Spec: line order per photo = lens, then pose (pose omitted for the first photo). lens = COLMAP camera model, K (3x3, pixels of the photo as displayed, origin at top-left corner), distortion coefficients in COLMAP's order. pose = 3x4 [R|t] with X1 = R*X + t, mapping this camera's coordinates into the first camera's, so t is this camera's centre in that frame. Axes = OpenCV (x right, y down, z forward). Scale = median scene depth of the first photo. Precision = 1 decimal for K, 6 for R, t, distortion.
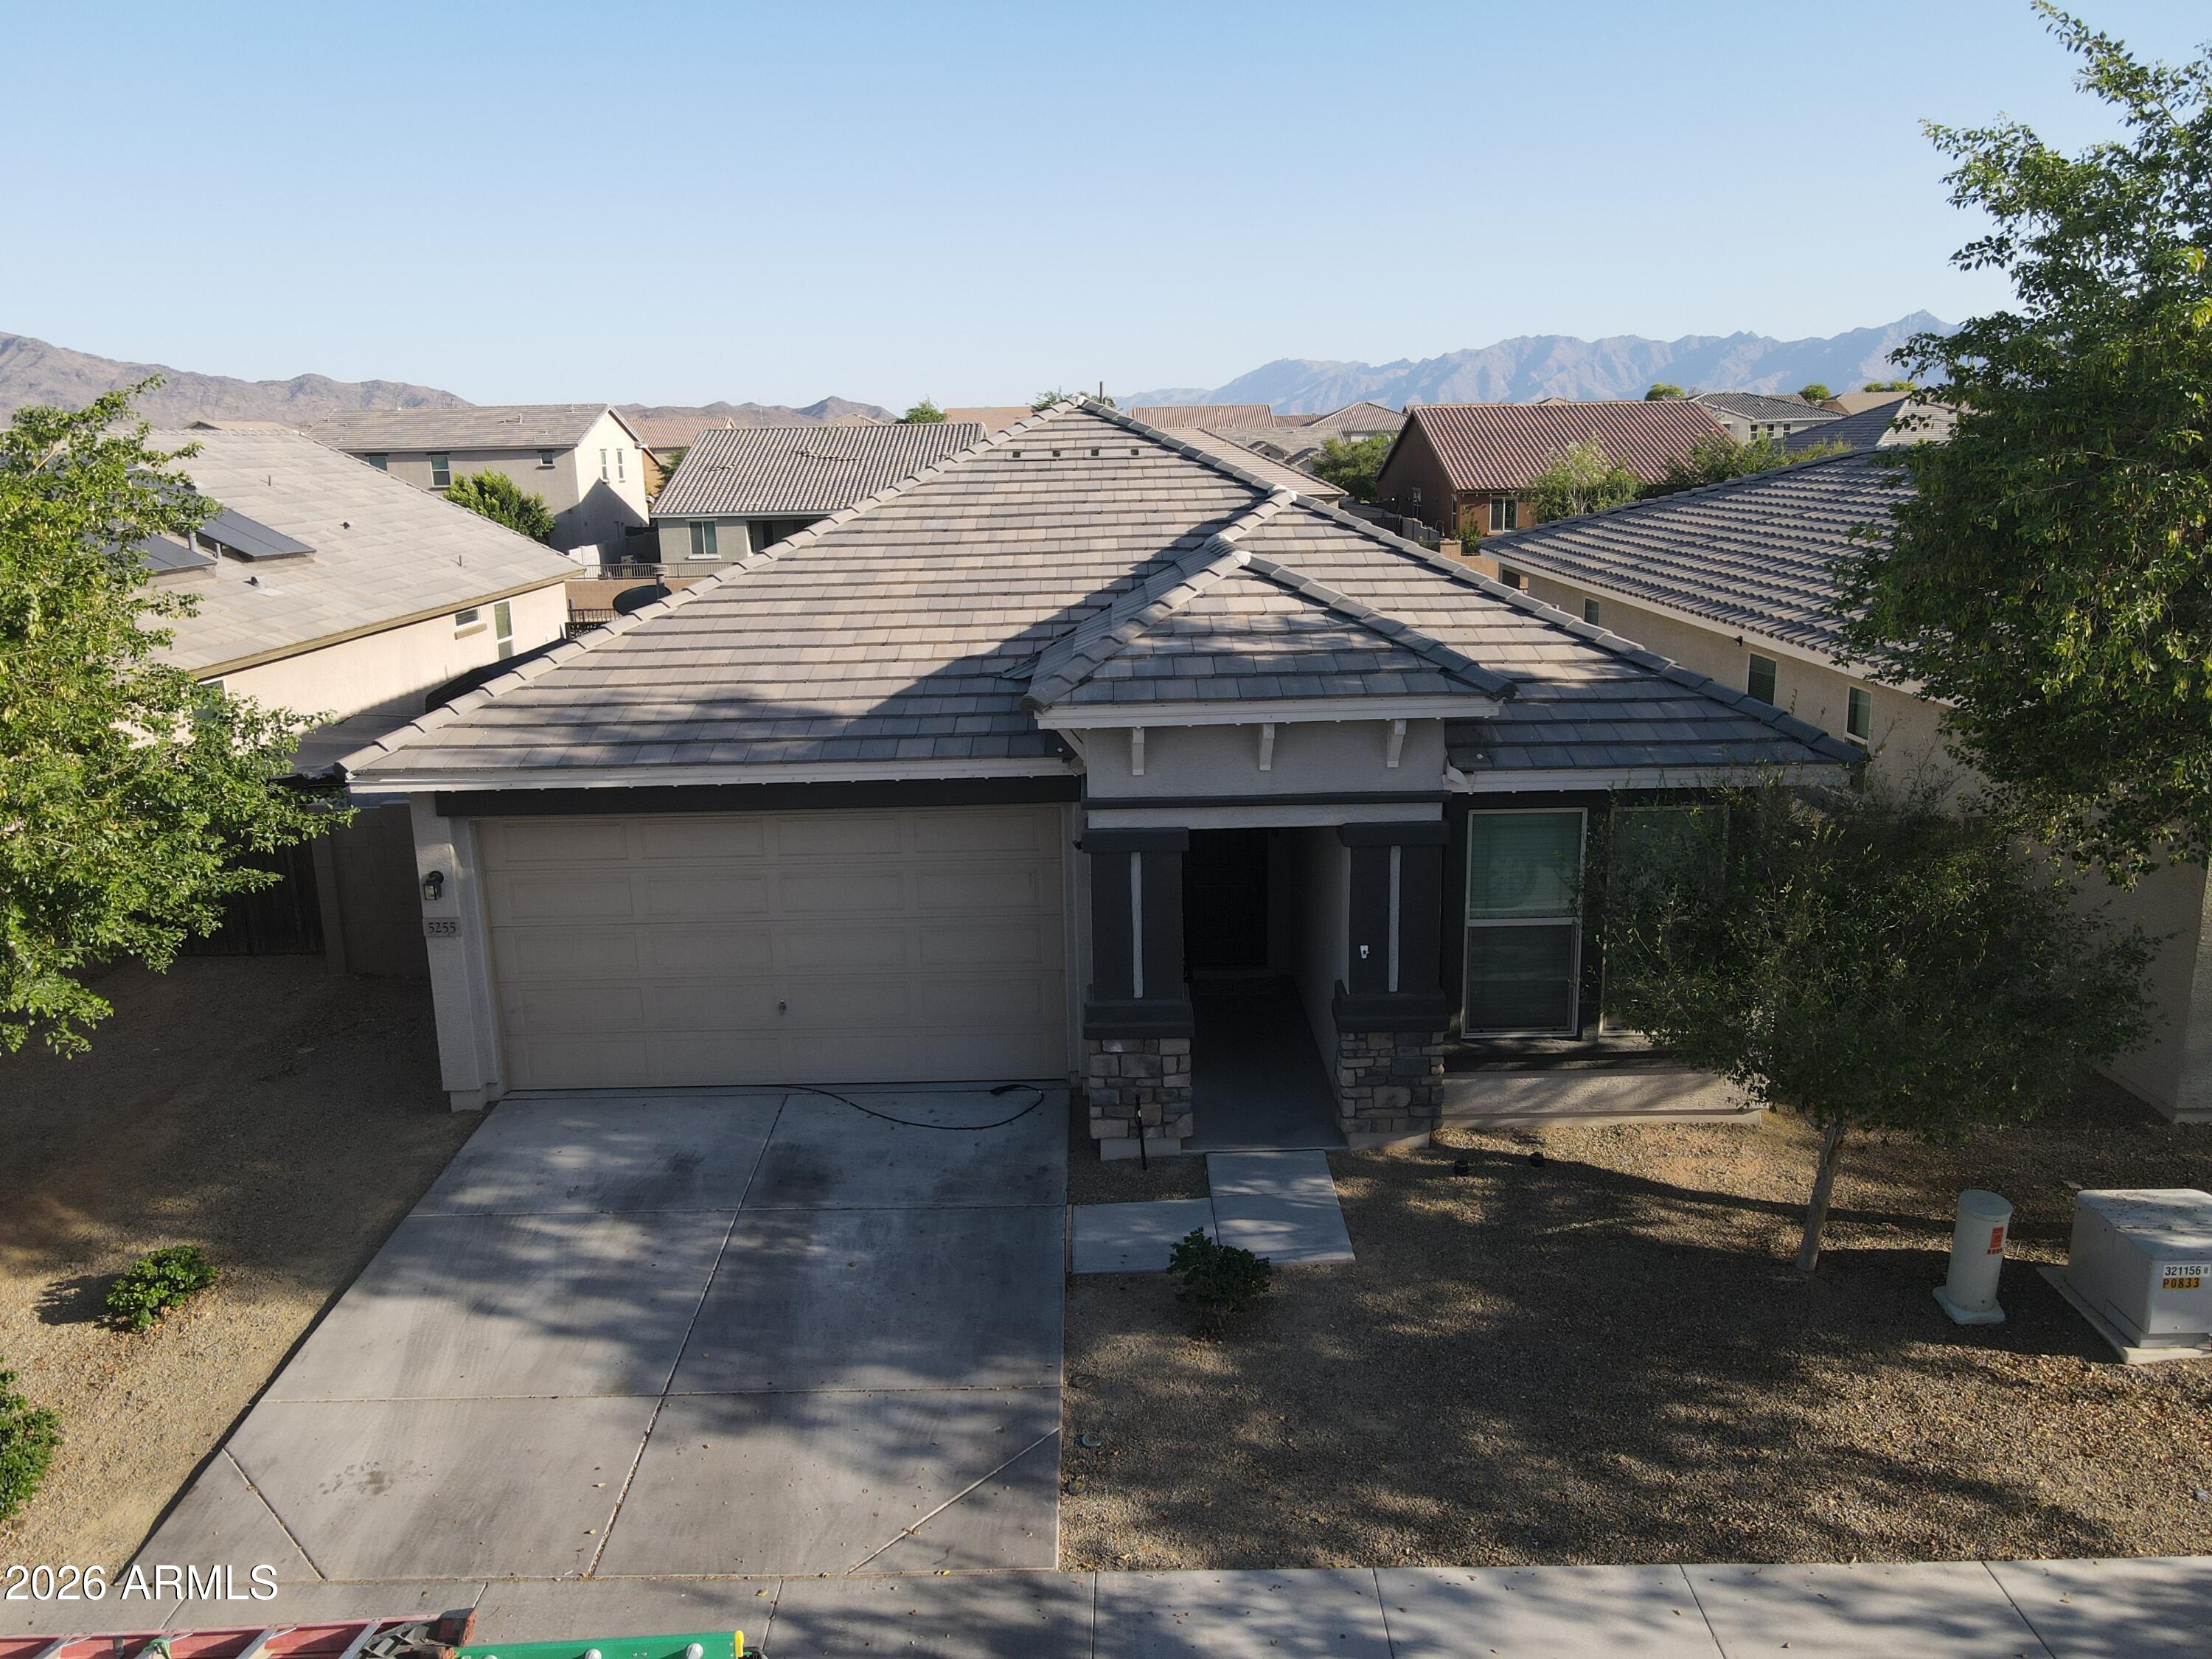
lens RADIAL K [[1608.1, 0, 1103.3], [0, 1608.1, 828.7], [0, 0, 1]] dist [0.020450, -0.004844]
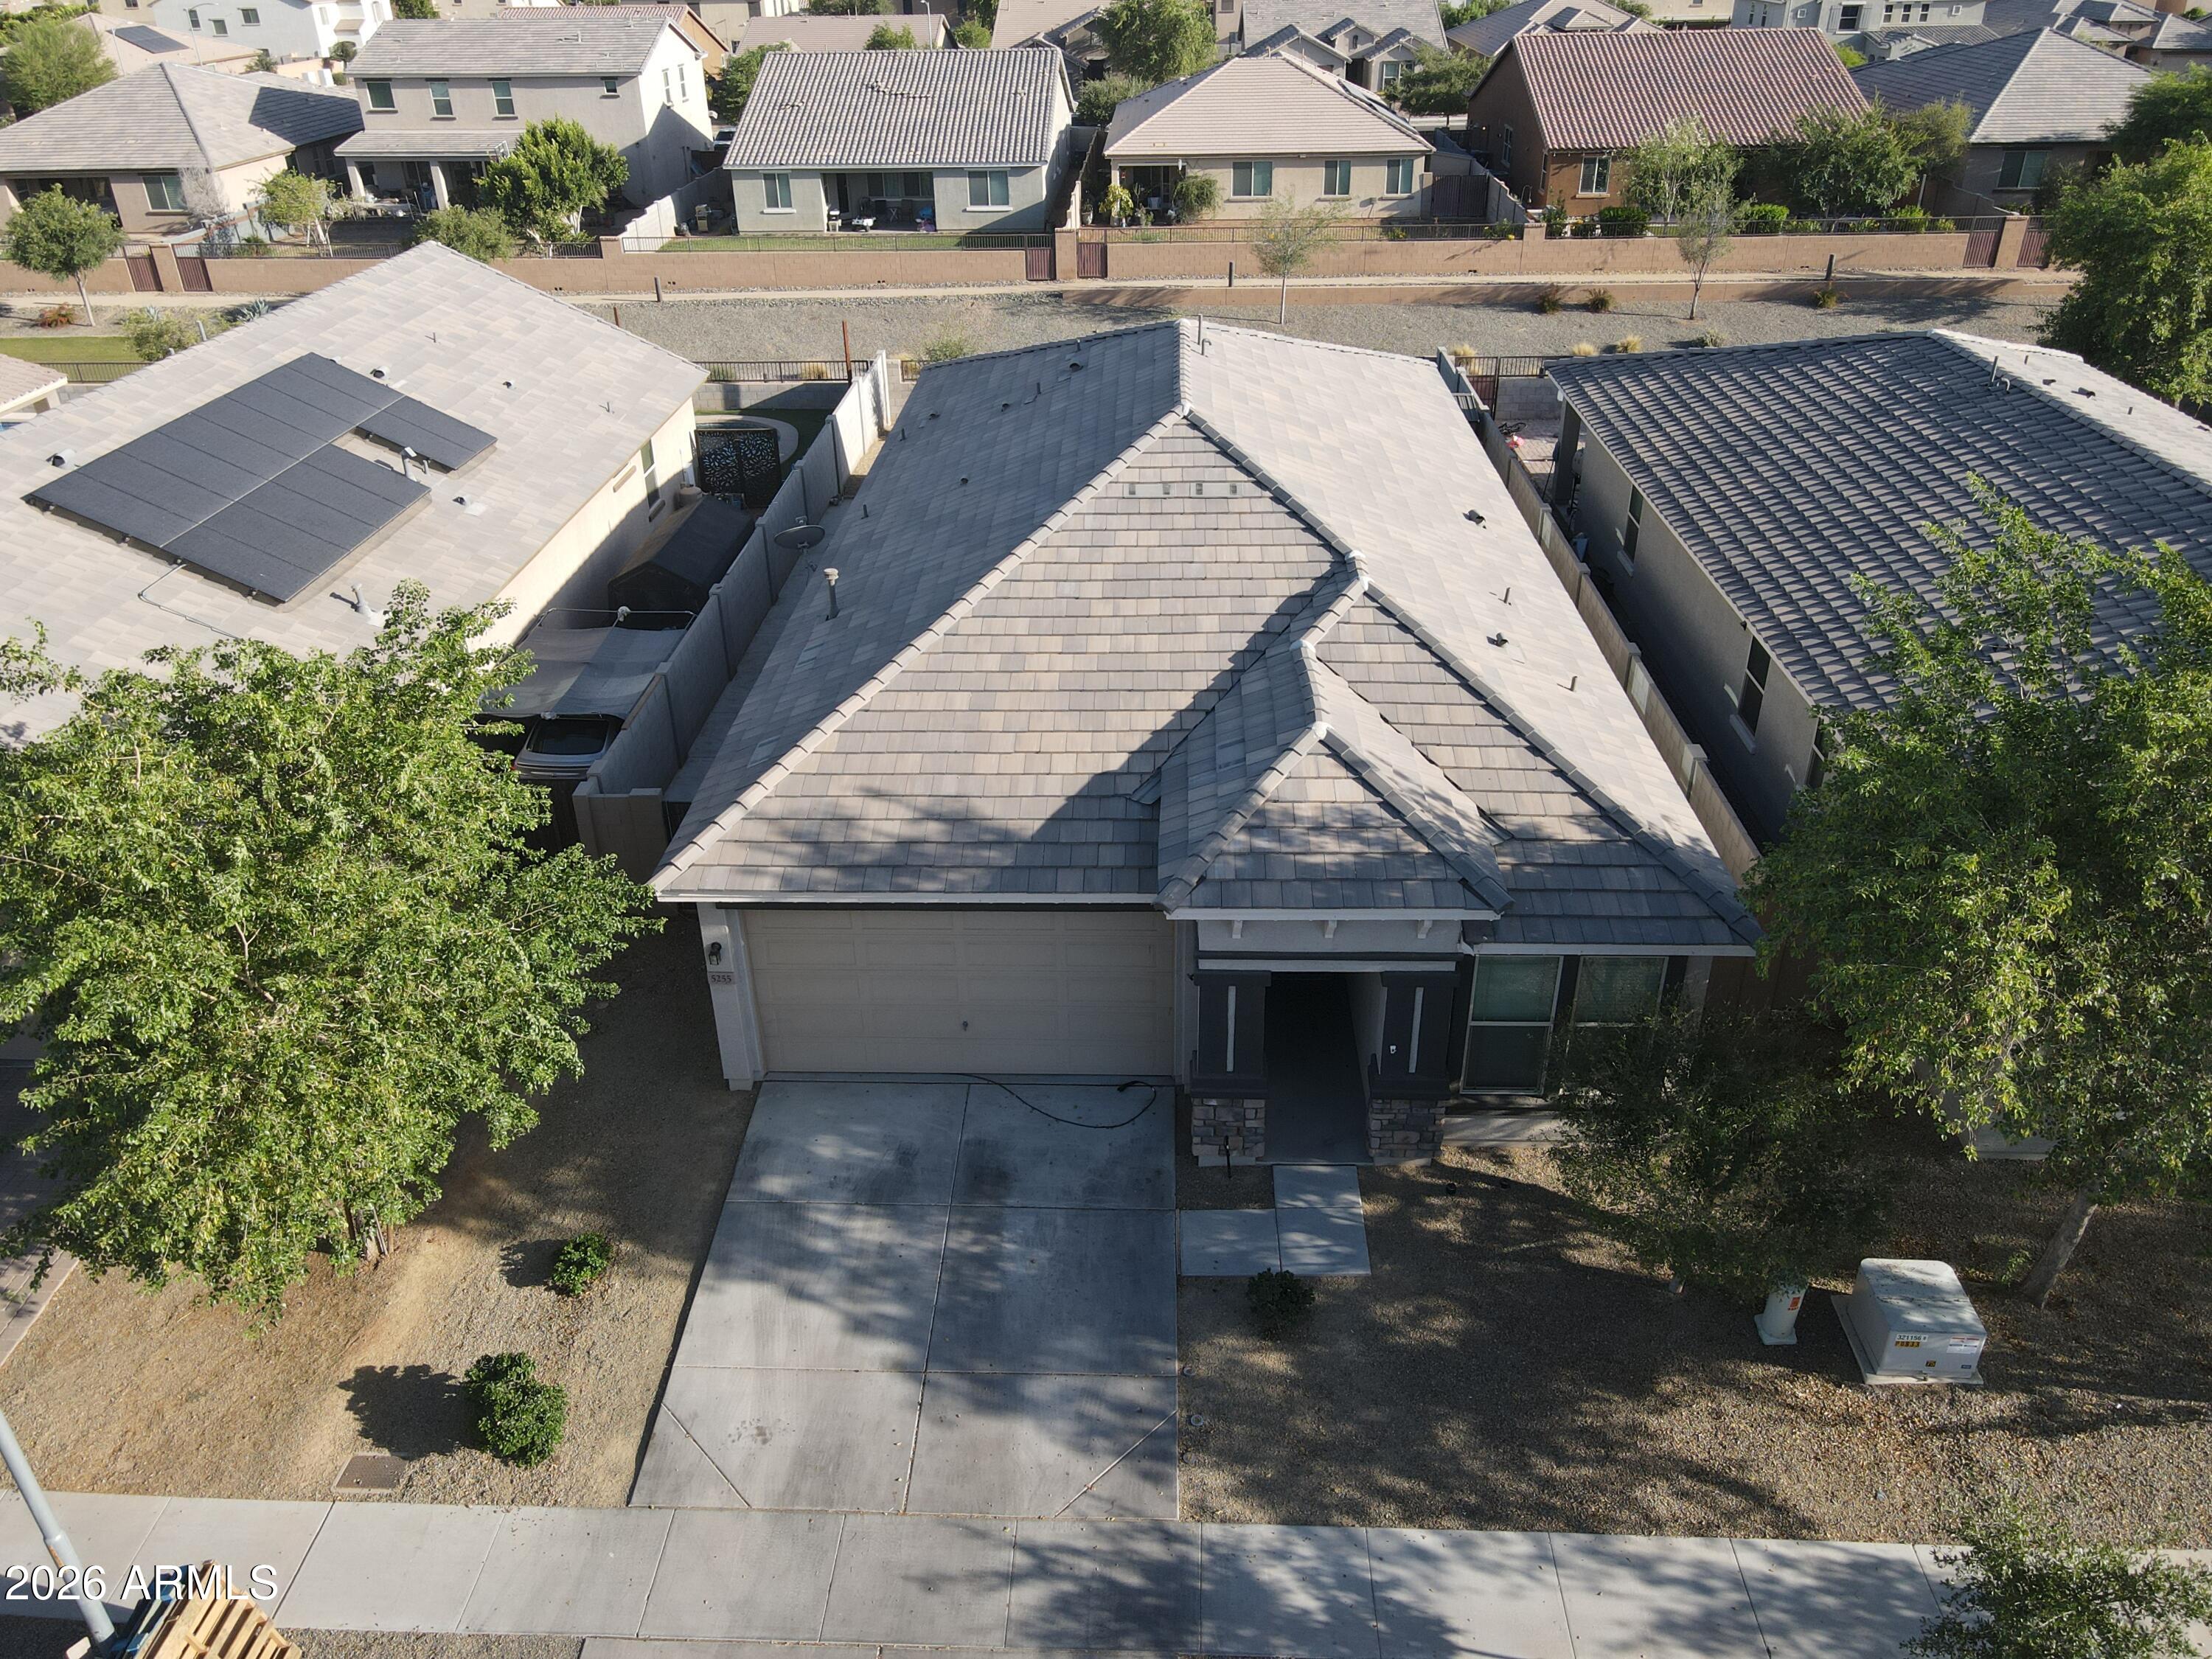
lens RADIAL K [[1608.1, 0, 1103.1], [0, 1608.1, 824.4], [0, 0, 1]] dist [0.020450, -0.004844]
pose [[0.999282, 0.023070, -0.030049, -0.052854], [-0.013499, 0.957959, 0.286586, -0.517387], [0.035397, -0.285975, 0.957583, -0.295780]]
